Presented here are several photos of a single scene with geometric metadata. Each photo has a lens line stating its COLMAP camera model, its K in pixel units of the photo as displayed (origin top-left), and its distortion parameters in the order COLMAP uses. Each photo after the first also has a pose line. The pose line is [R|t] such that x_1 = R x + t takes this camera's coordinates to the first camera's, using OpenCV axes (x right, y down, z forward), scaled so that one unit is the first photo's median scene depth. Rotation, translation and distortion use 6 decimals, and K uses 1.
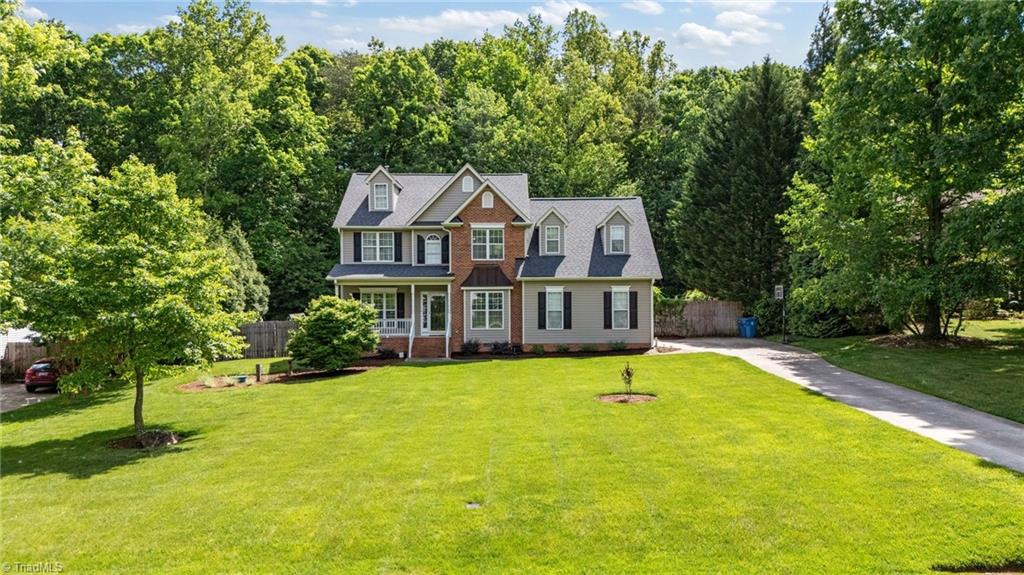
lens RADIAL K [[679.1, 0, 512.0], [0, 679.1, 287.5], [0, 0, 1]] dist [0.051682, 0.000383]
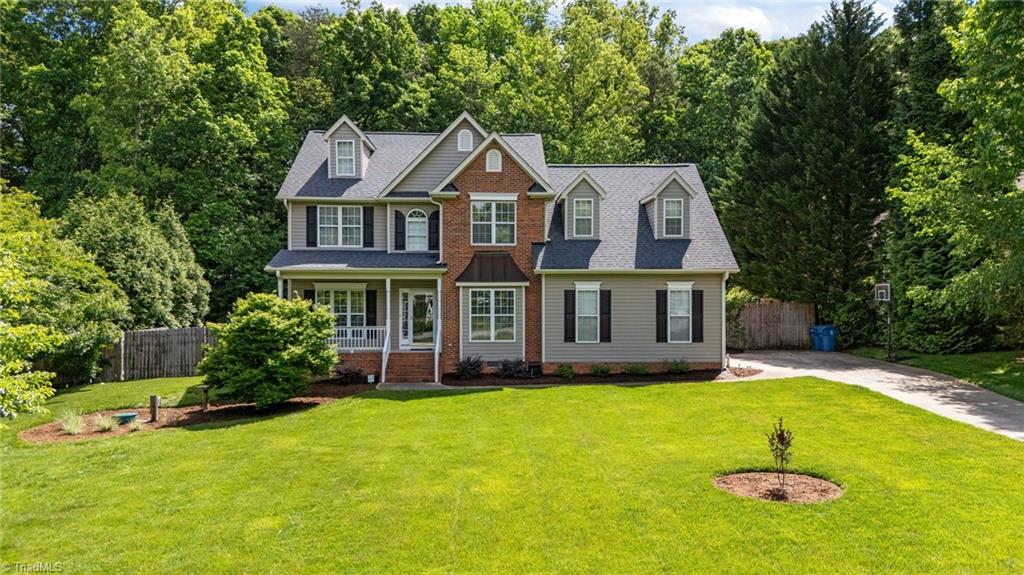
lens RADIAL K [[679.1, 0, 512.0], [0, 679.1, 287.5], [0, 0, 1]] dist [0.051682, 0.000383]
pose [[0.999507, 0.005994, 0.030828, -0.036597], [-0.006042, 0.999981, 0.001474, 0.003068], [-0.030818, -0.001660, 0.999524, 0.272210]]
